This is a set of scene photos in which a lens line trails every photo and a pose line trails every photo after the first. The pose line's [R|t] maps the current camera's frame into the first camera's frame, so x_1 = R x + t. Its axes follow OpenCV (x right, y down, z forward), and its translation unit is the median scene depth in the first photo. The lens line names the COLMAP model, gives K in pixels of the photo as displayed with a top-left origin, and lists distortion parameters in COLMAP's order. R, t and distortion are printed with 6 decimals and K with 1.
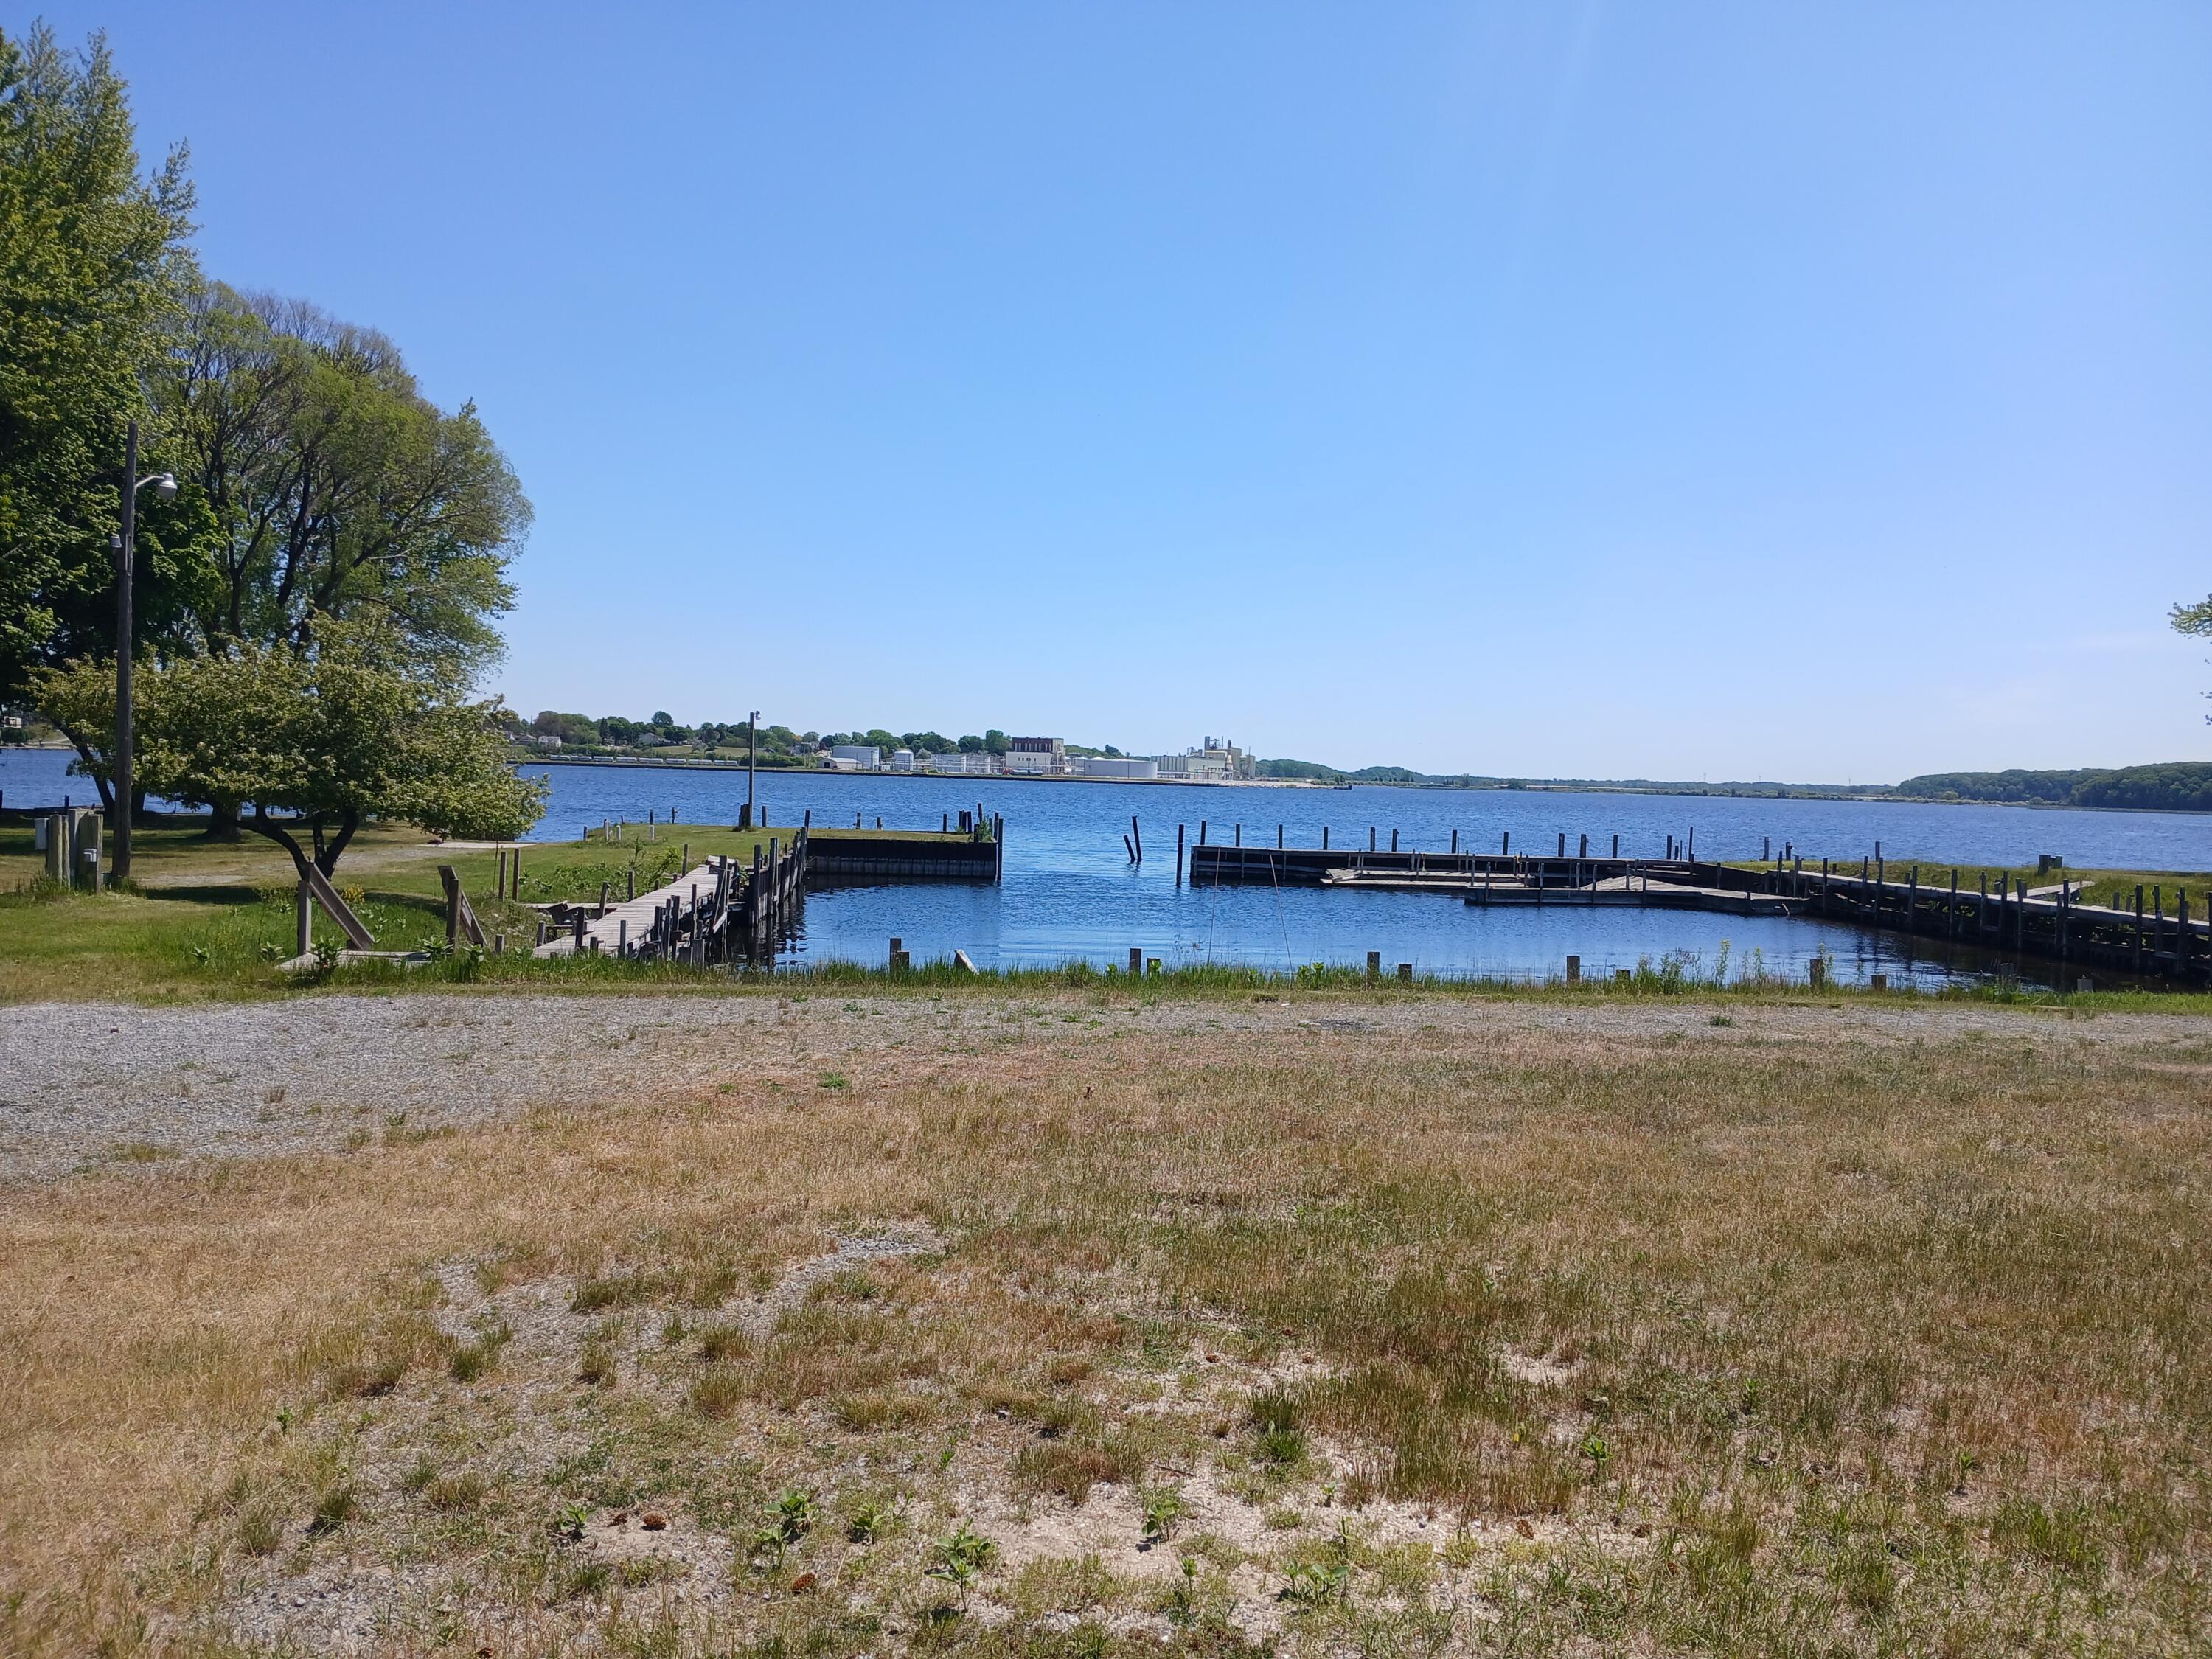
lens RADIAL K [[1705.2, 0, 1095.8], [0, 1705.2, 818.7], [0, 0, 1]] dist [0.040641, -0.087301]
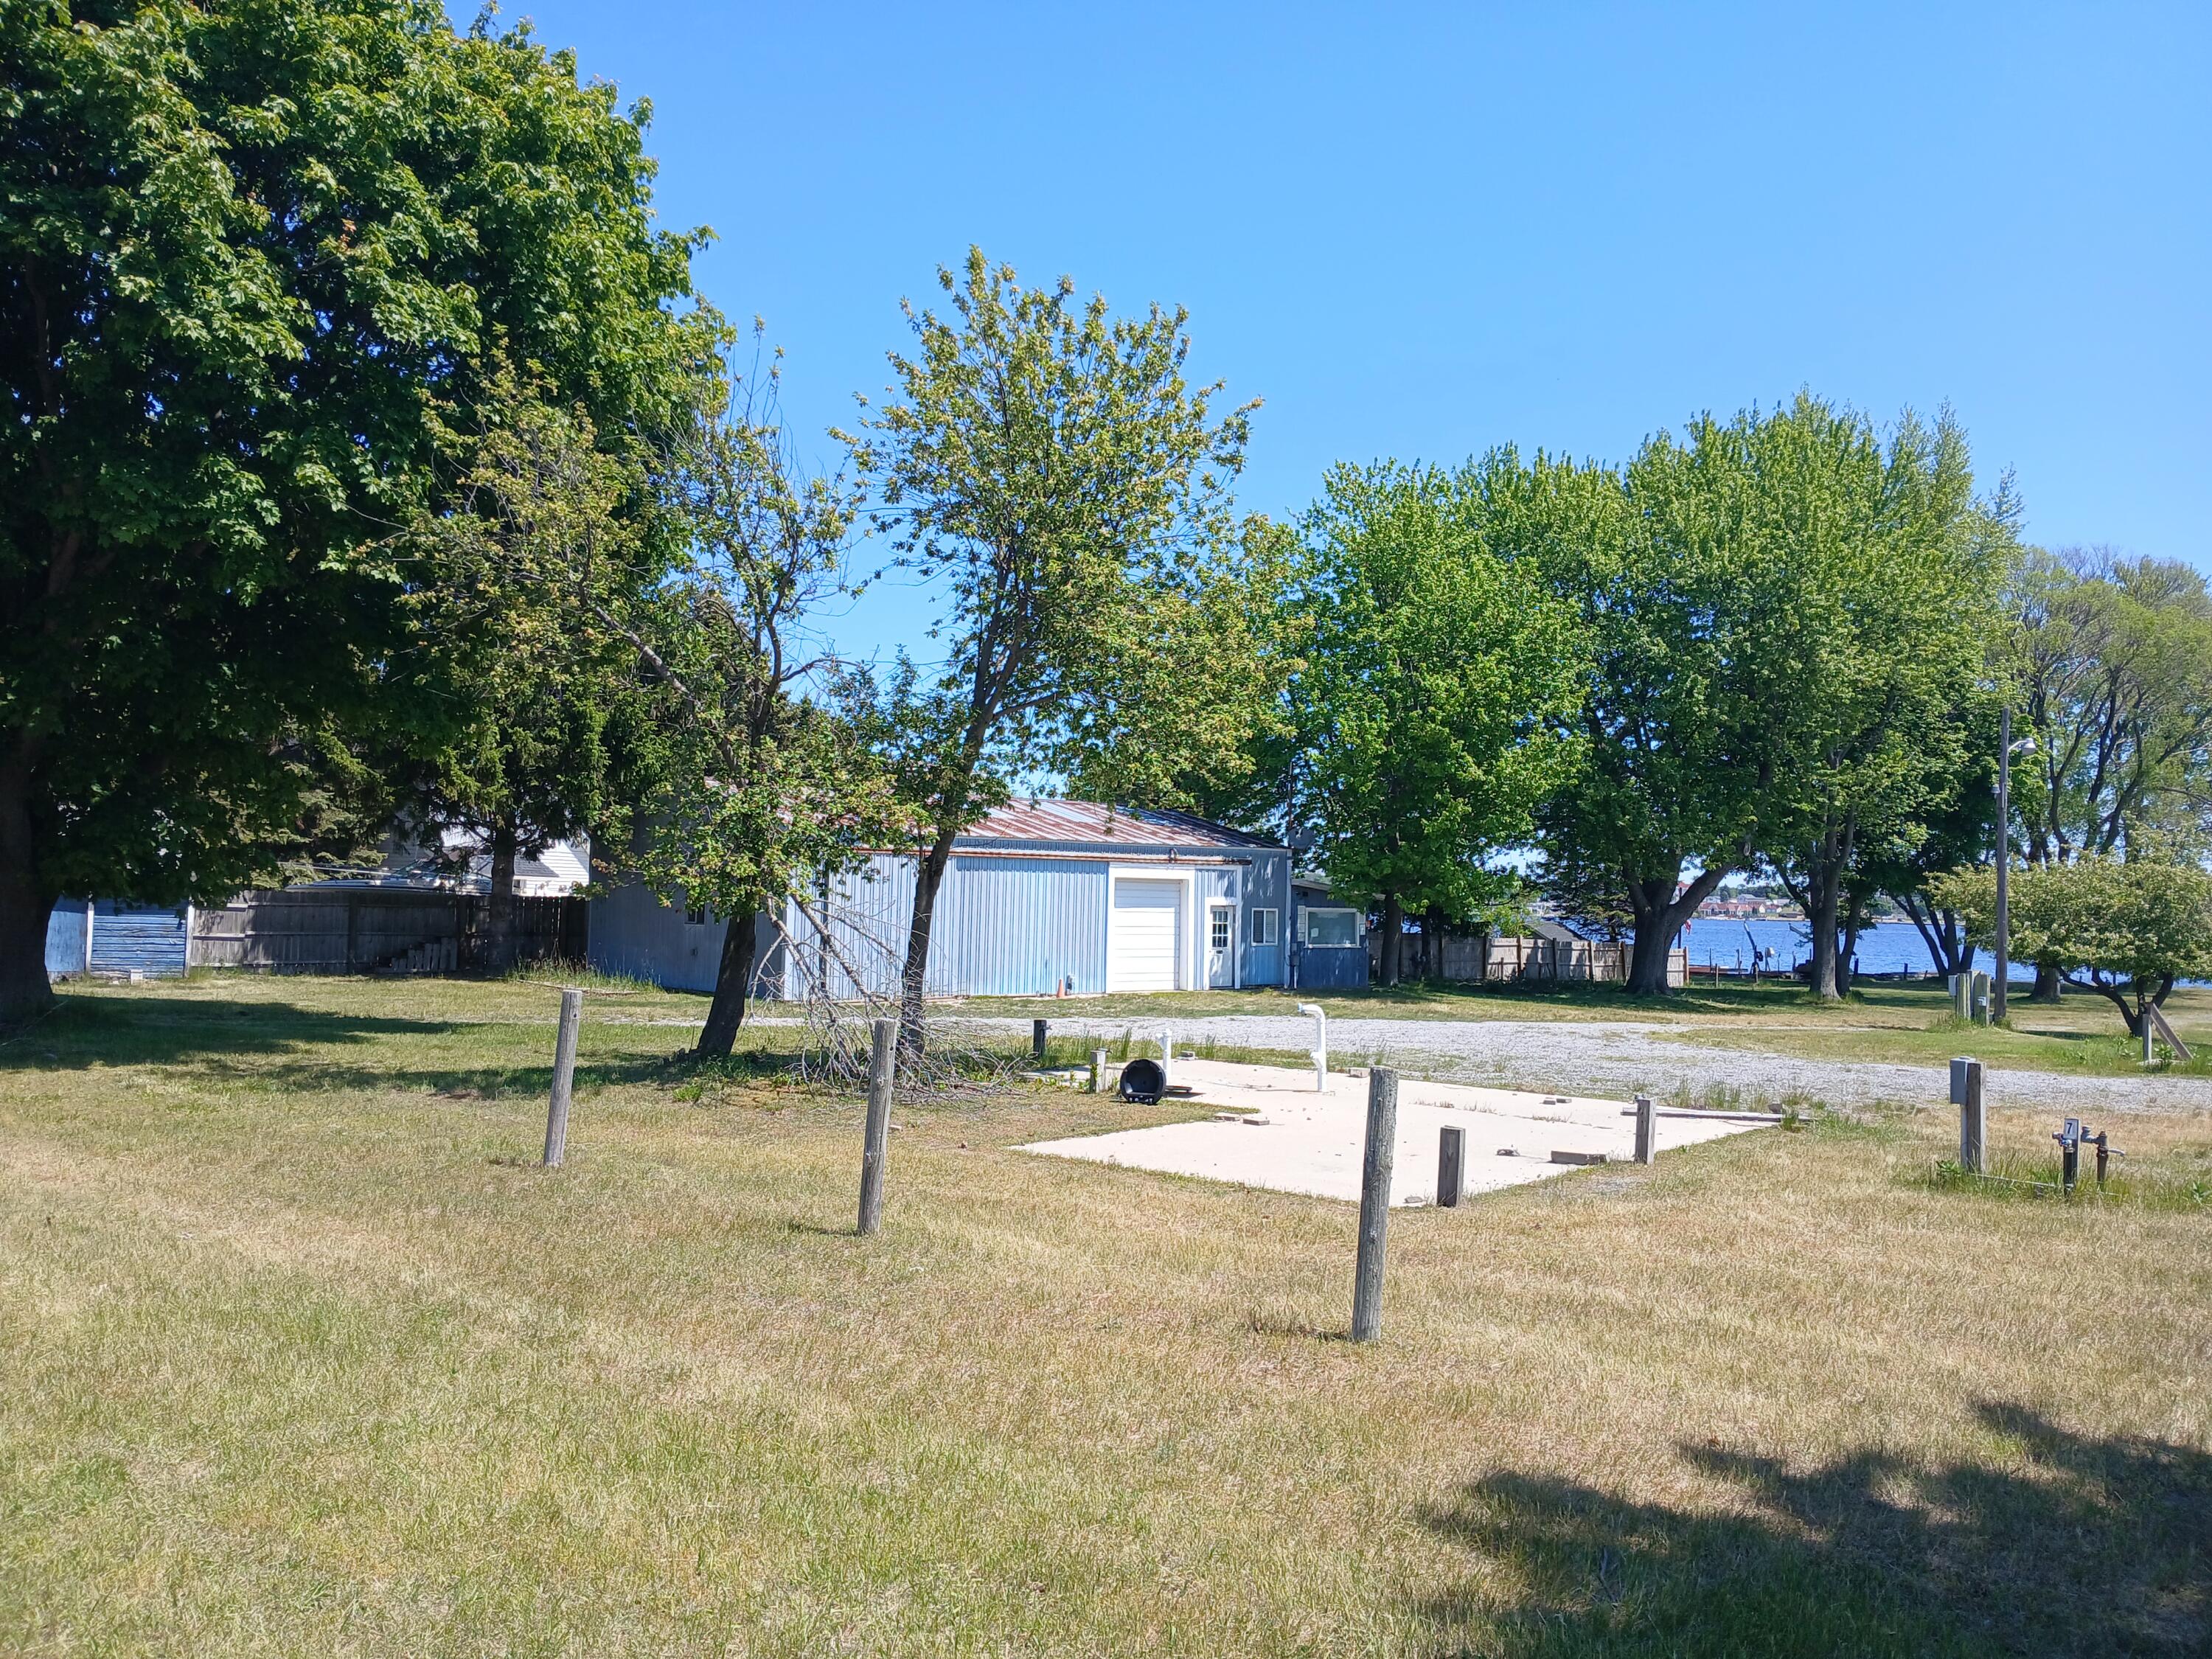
lens RADIAL K [[1705.2, 0, 1088.9], [0, 1705.2, 815.4], [0, 0, 1]] dist [0.040641, -0.087301]
pose [[0.570833, -0.055094, -0.819215, 0.088167], [-0.028613, 0.995805, -0.086908, 0.005488], [0.820567, 0.073050, 0.566862, -0.220433]]
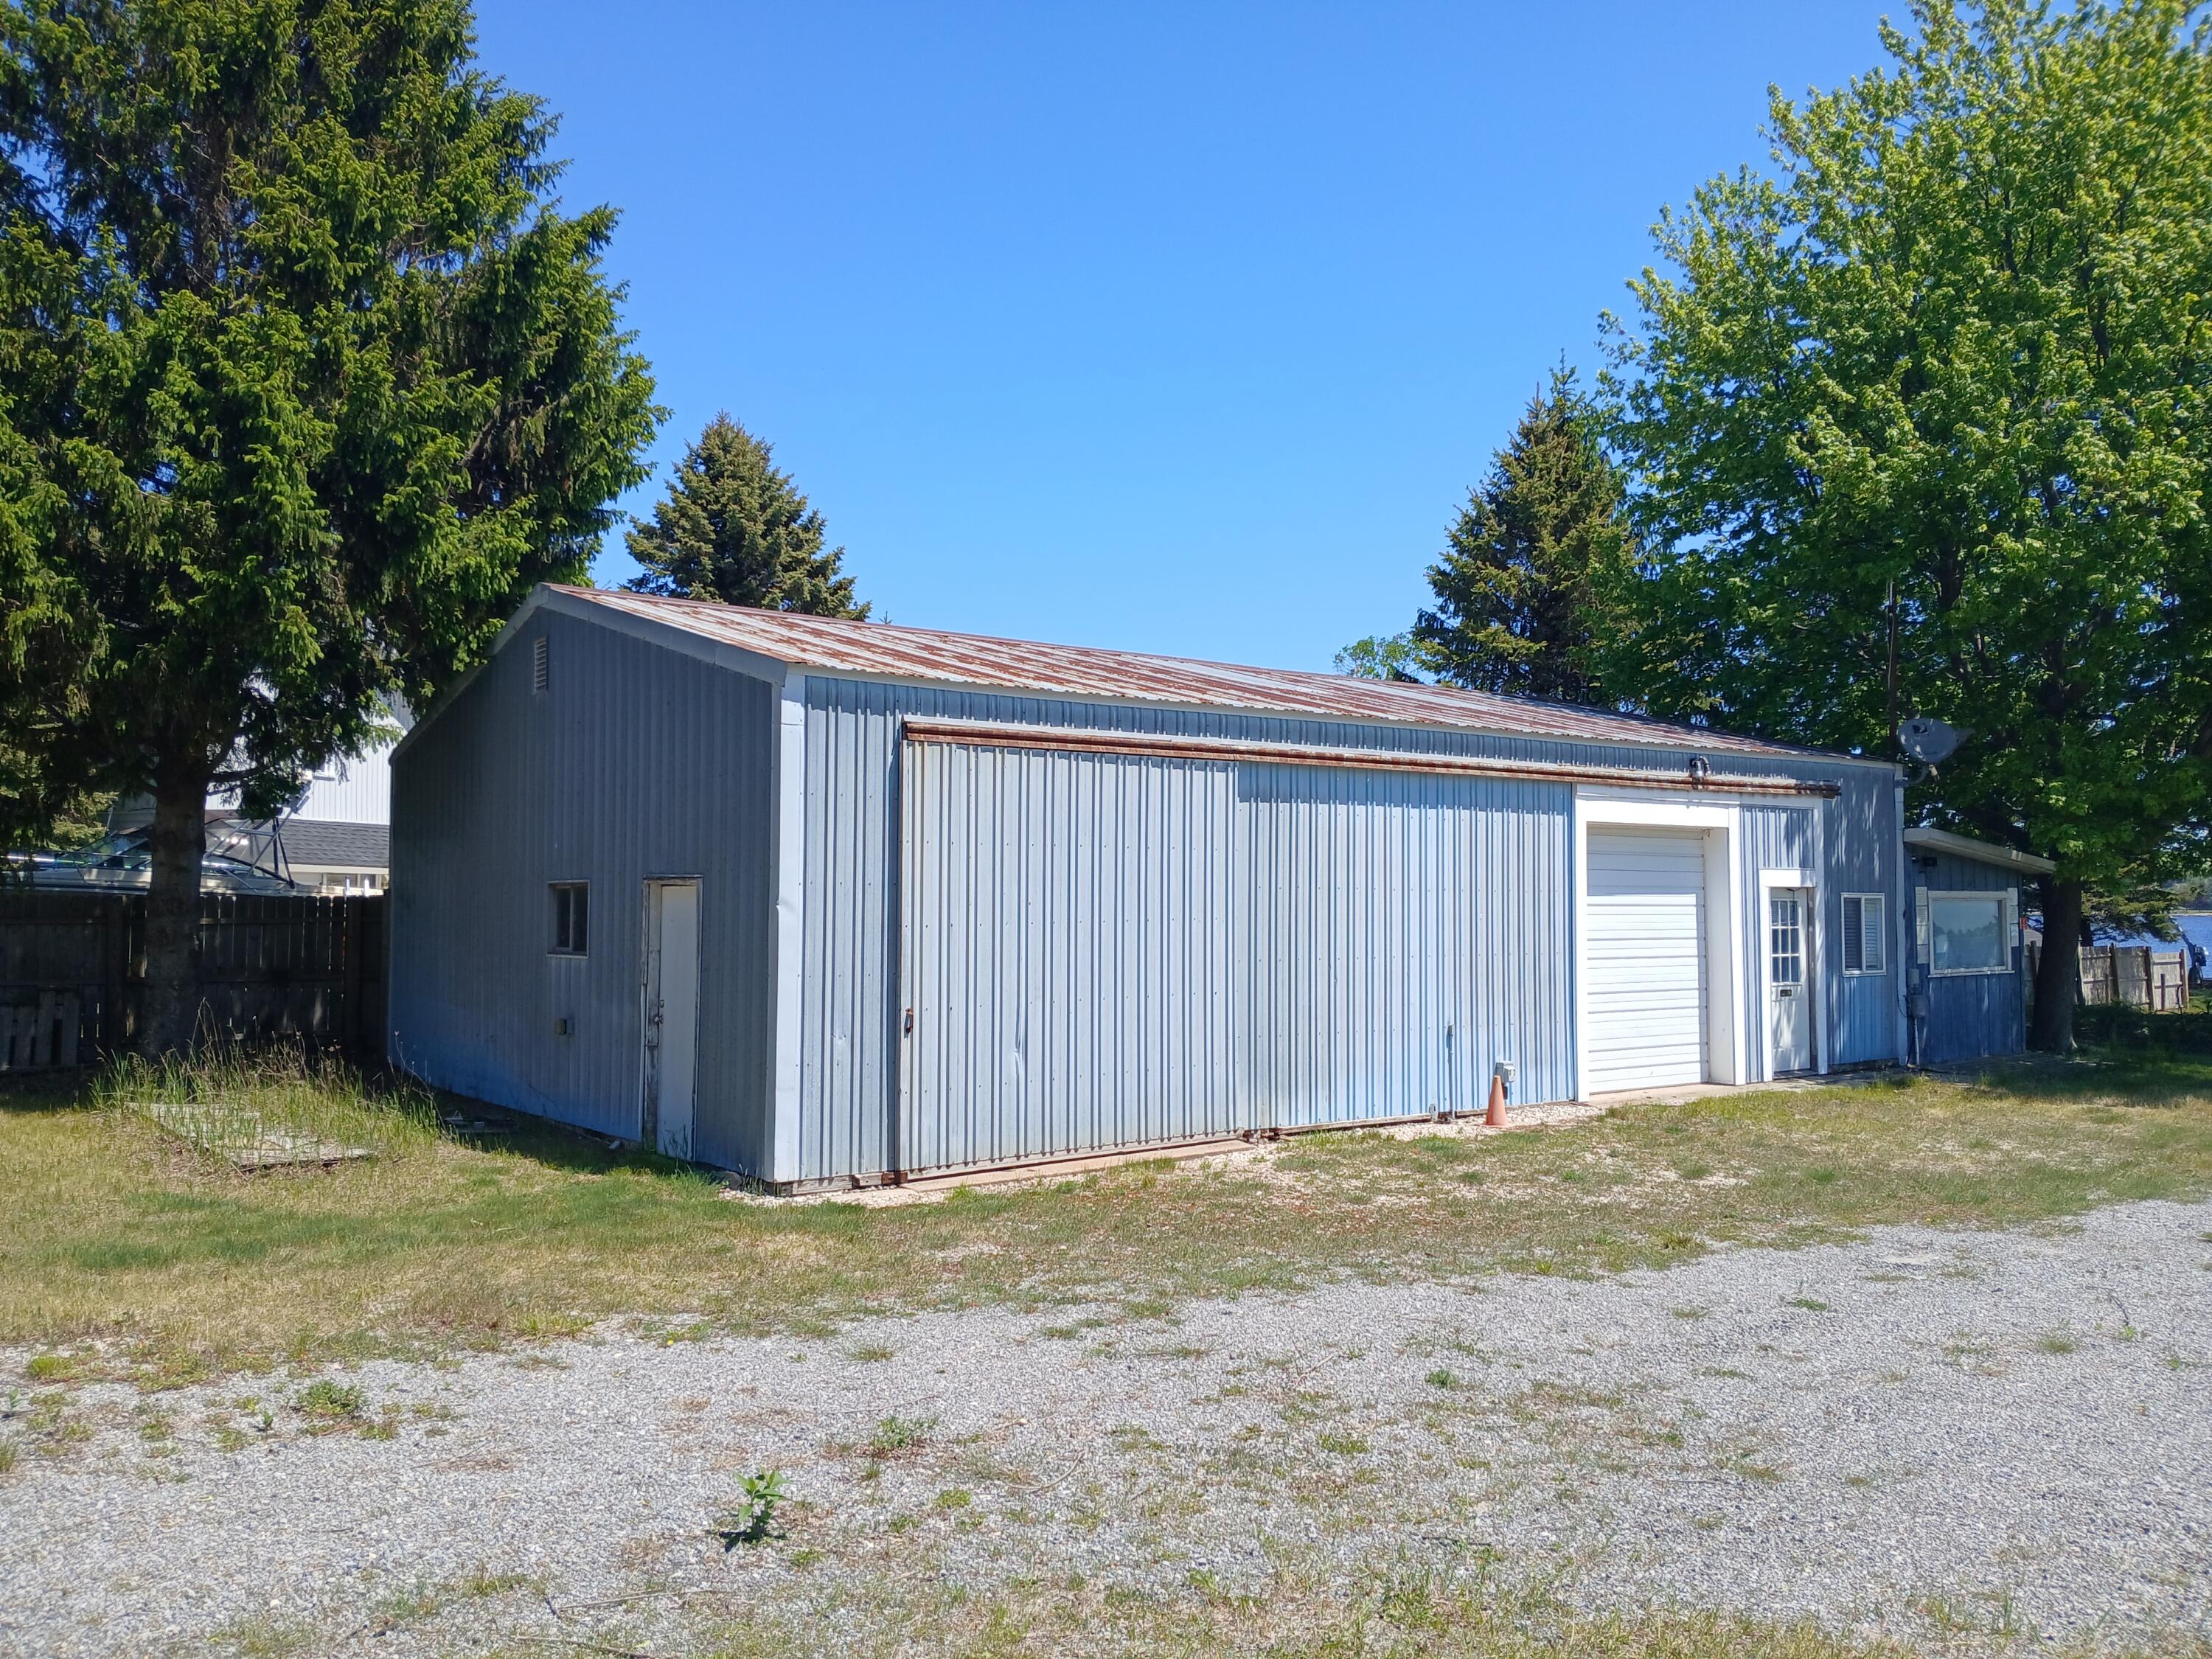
lens RADIAL K [[1705.2, 0, 1139.8], [0, 1705.2, 861.3], [0, 0, 1]] dist [0.040641, -0.087301]
pose [[0.540291, -0.050075, -0.839987, -0.275489], [-0.011369, 0.997702, -0.066790, -0.003195], [0.841402, 0.045636, 0.538480, -0.035911]]
